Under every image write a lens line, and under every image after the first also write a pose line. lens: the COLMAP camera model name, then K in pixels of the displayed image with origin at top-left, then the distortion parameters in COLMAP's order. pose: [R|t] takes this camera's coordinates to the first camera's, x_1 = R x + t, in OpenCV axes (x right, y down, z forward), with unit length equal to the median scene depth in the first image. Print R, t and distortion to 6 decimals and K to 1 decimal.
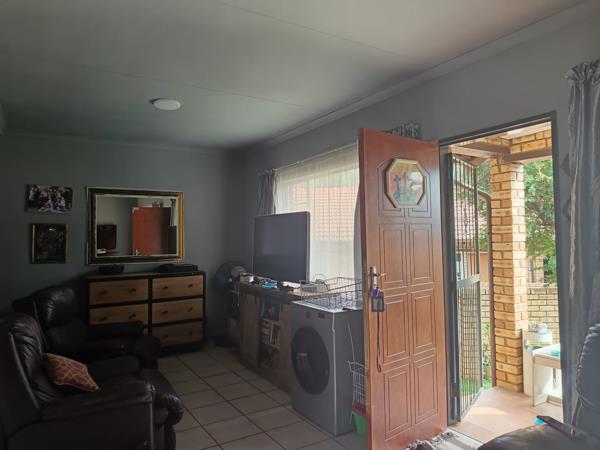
lens RADIAL K [[414.4, 0, 300.0], [0, 414.4, 225.0], [0, 0, 1]] dist [0.065255, -0.096863]
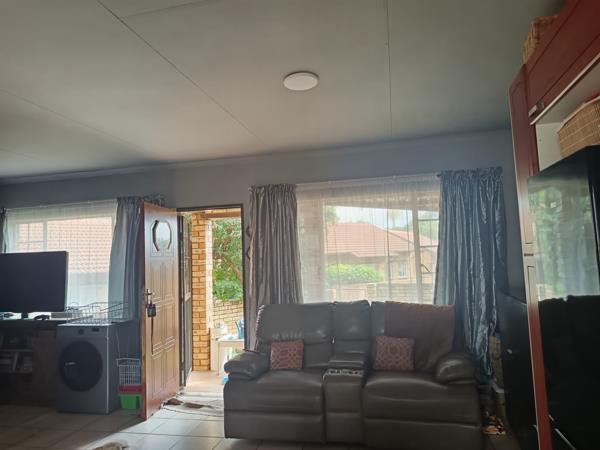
lens RADIAL K [[423.6, 0, 295.2], [0, 423.6, 226.7], [0, 0, 1]] dist [0.085772, -0.095625]
pose [[0.716023, 0.043246, 0.696736, -0.385329], [0.003538, 0.997842, -0.065571, -0.018497], [-0.698068, 0.049416, 0.714324, -0.384747]]
